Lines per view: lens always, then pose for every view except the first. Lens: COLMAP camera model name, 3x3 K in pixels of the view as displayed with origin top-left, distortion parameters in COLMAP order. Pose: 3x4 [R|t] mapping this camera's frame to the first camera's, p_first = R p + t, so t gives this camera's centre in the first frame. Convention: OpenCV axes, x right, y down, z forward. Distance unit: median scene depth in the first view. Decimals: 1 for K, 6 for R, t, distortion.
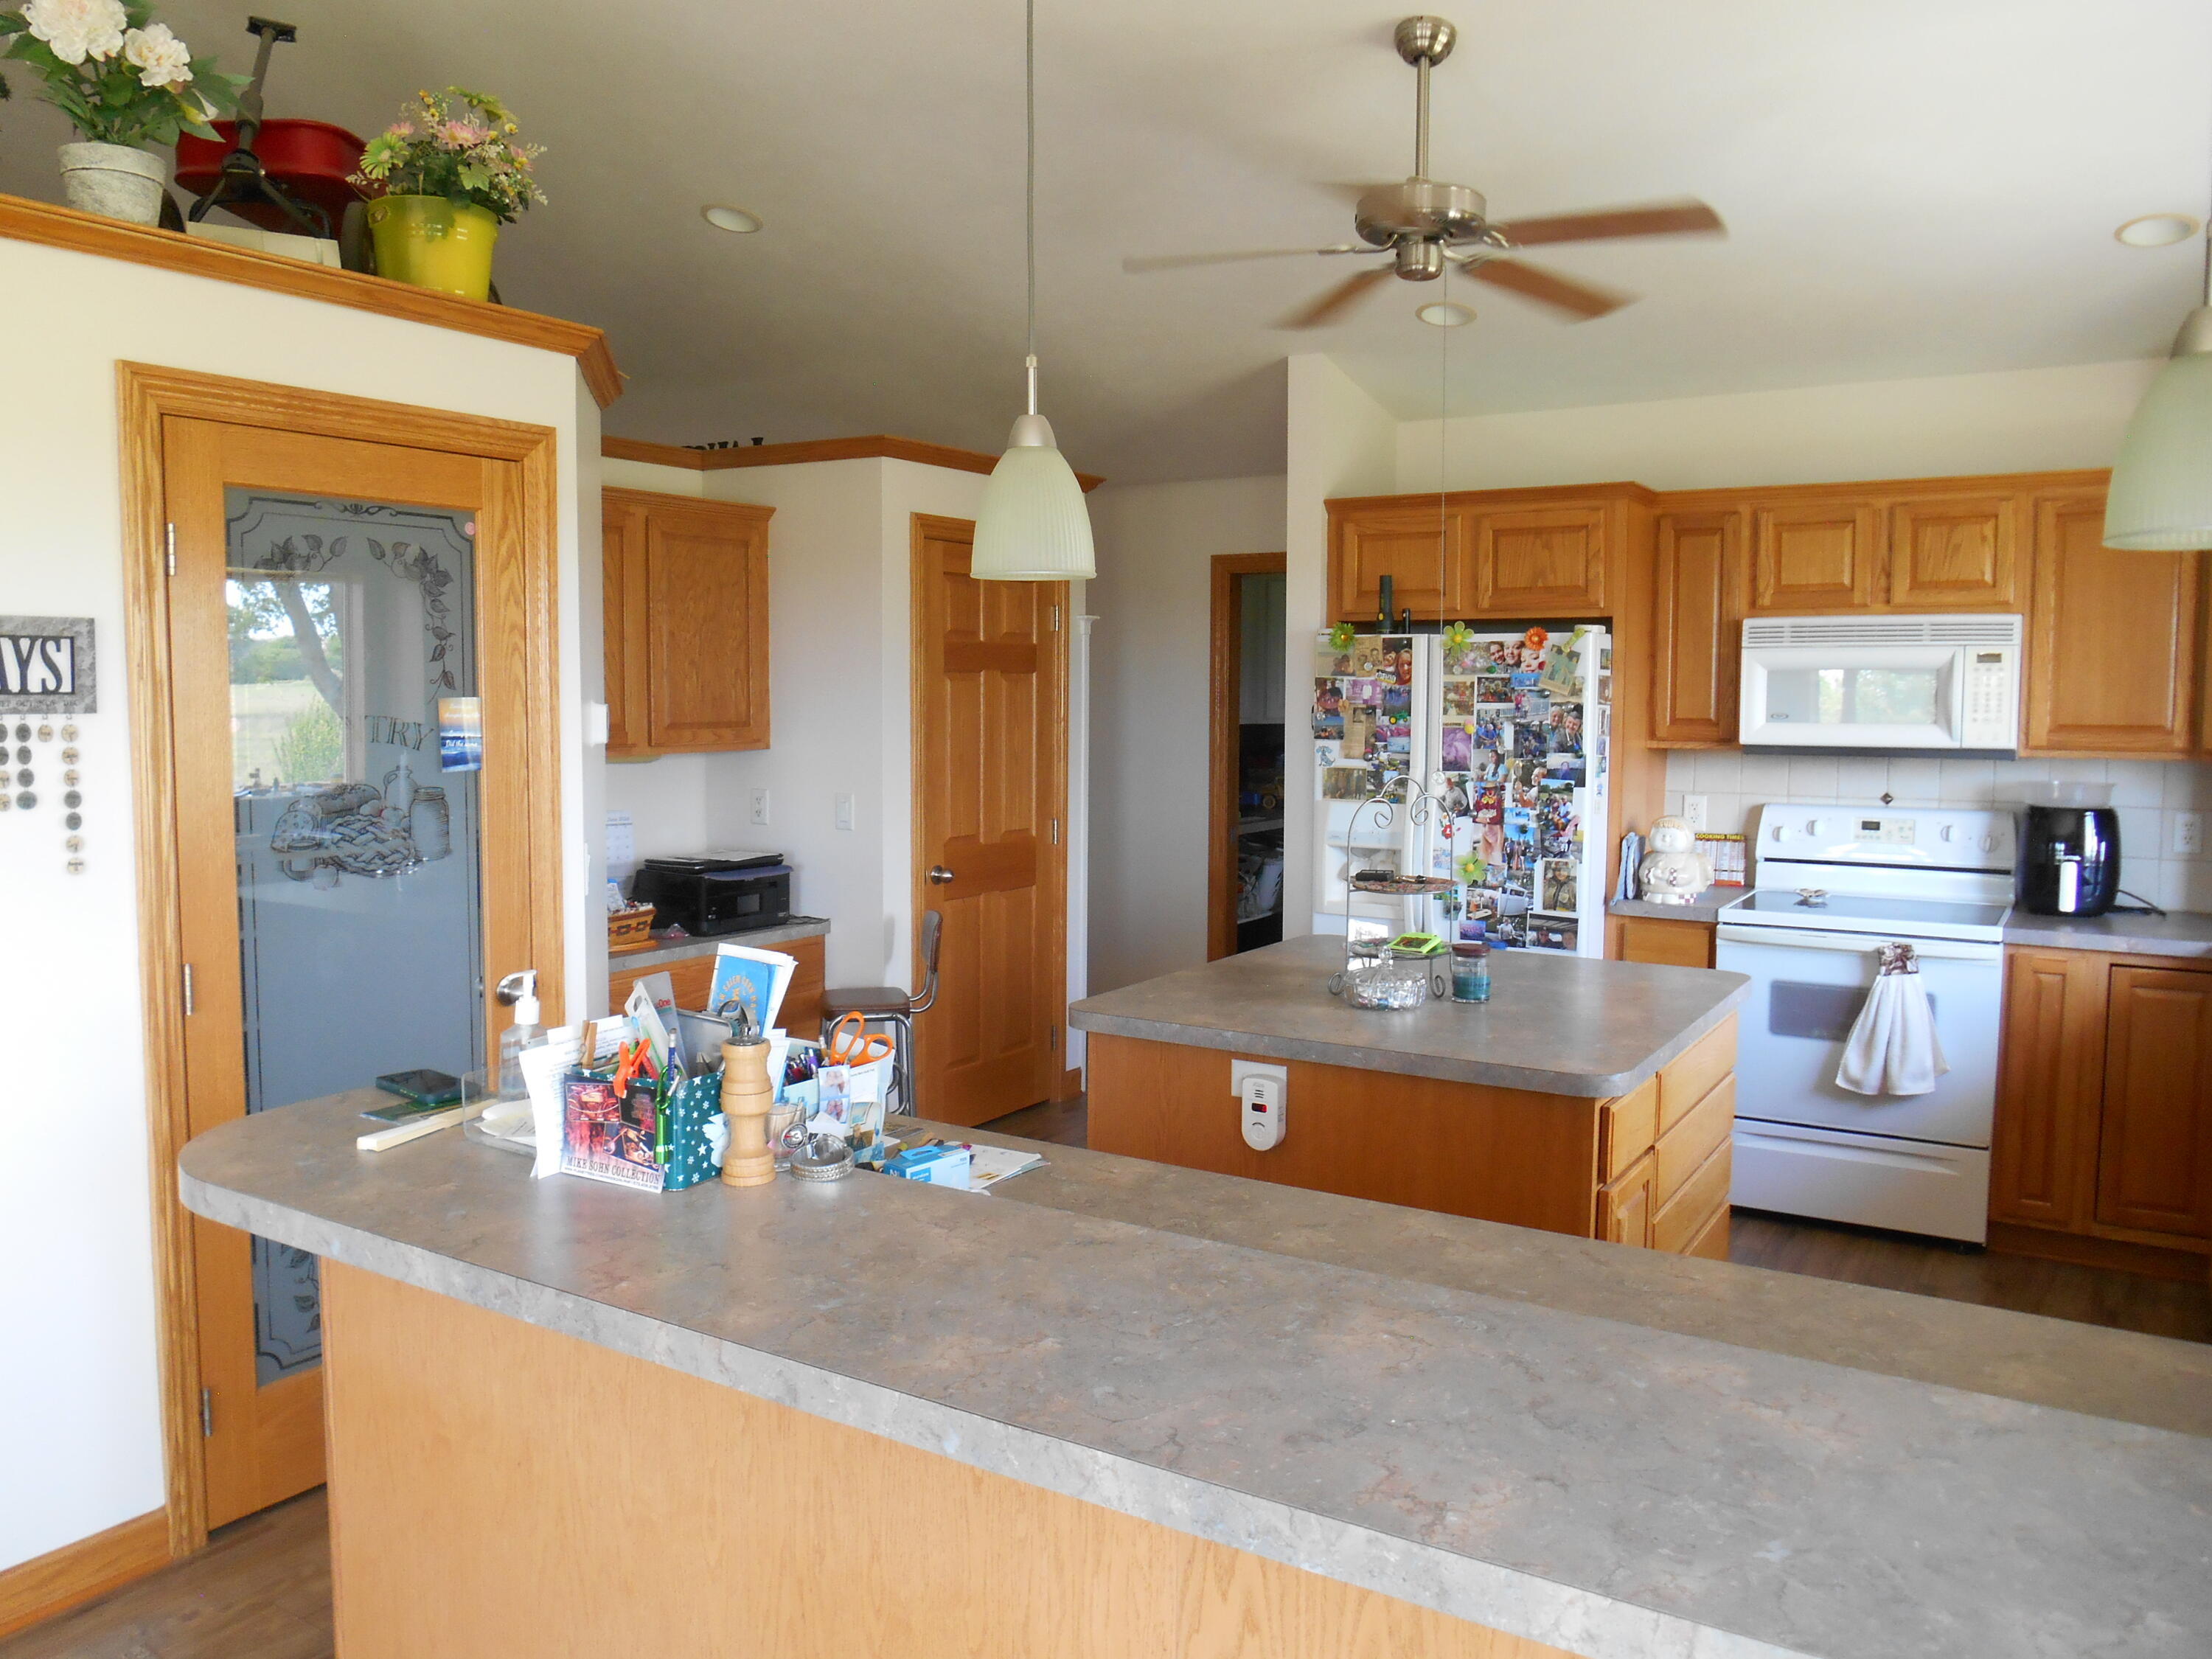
lens RADIAL K [[1670.1, 0, 1101.4], [0, 1670.1, 818.3], [0, 0, 1]] dist [-0.045419, 0.004143]
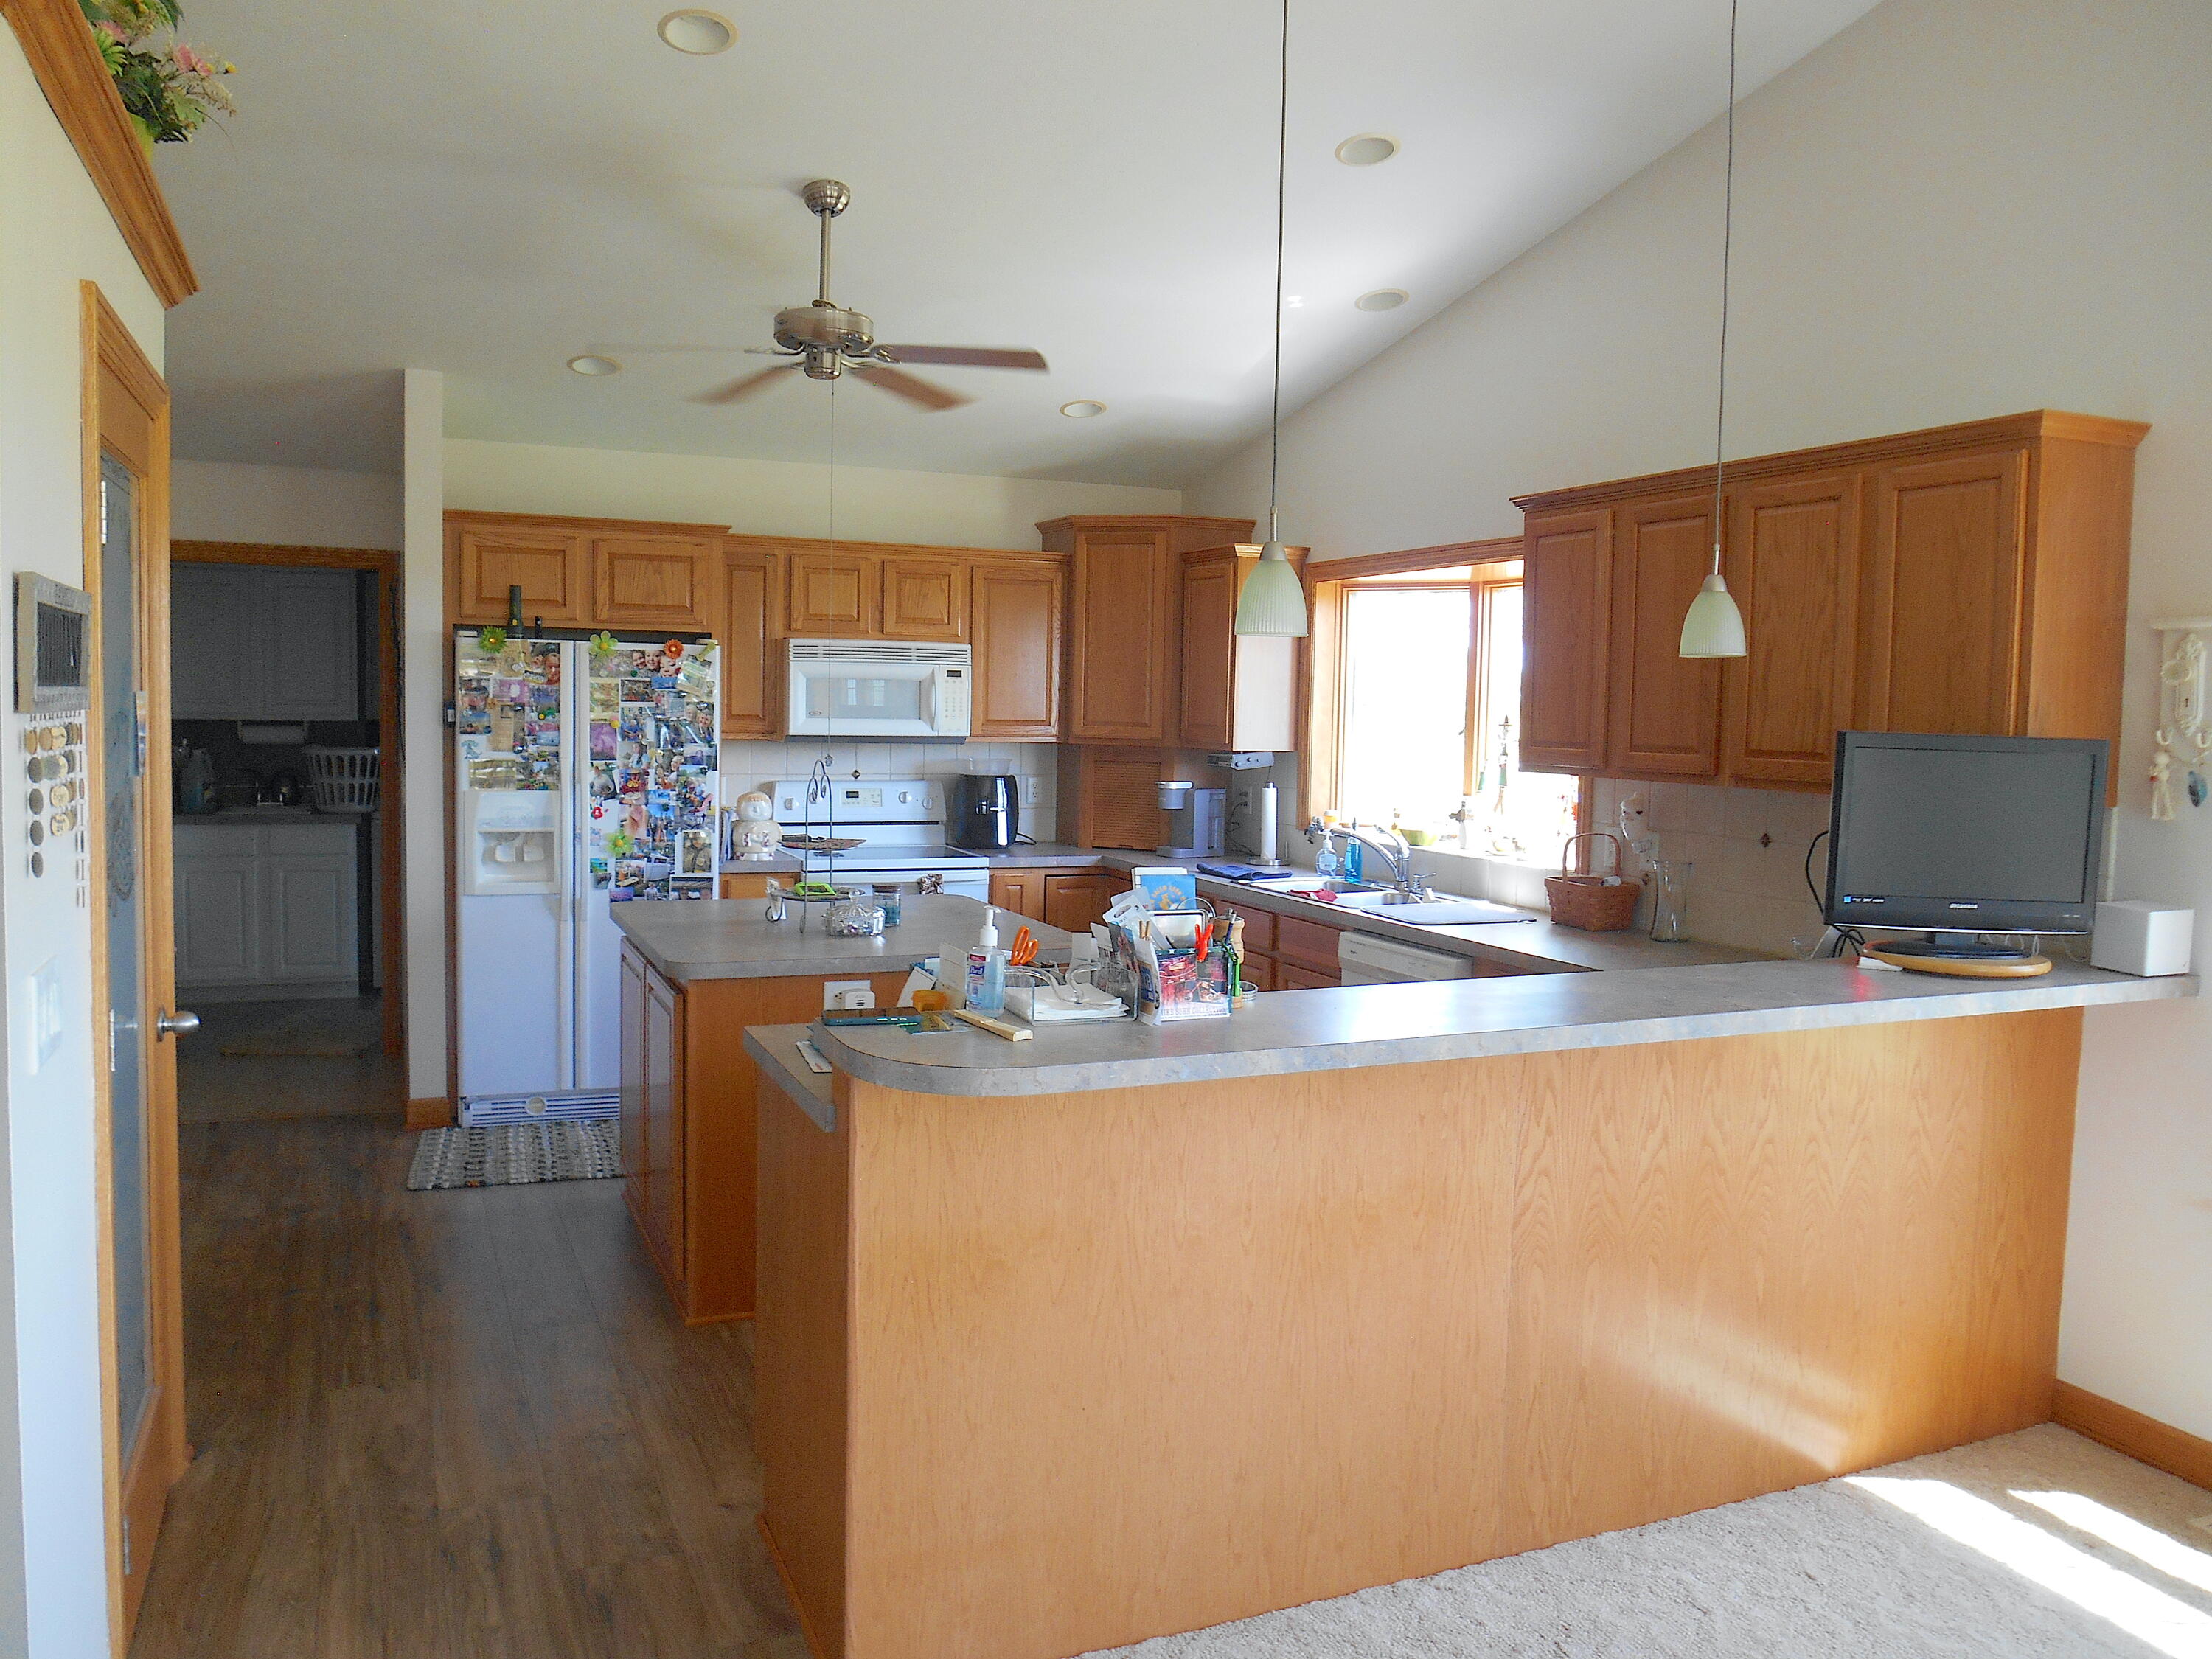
lens RADIAL K [[1670.1, 0, 1101.4], [0, 1670.1, 818.3], [0, 0, 1]] dist [-0.045419, 0.004143]
pose [[0.560669, -0.047639, 0.826669, -0.559108], [0.044254, 0.998641, 0.027536, -0.004727], [-0.826857, 0.021145, 0.562015, 0.066635]]
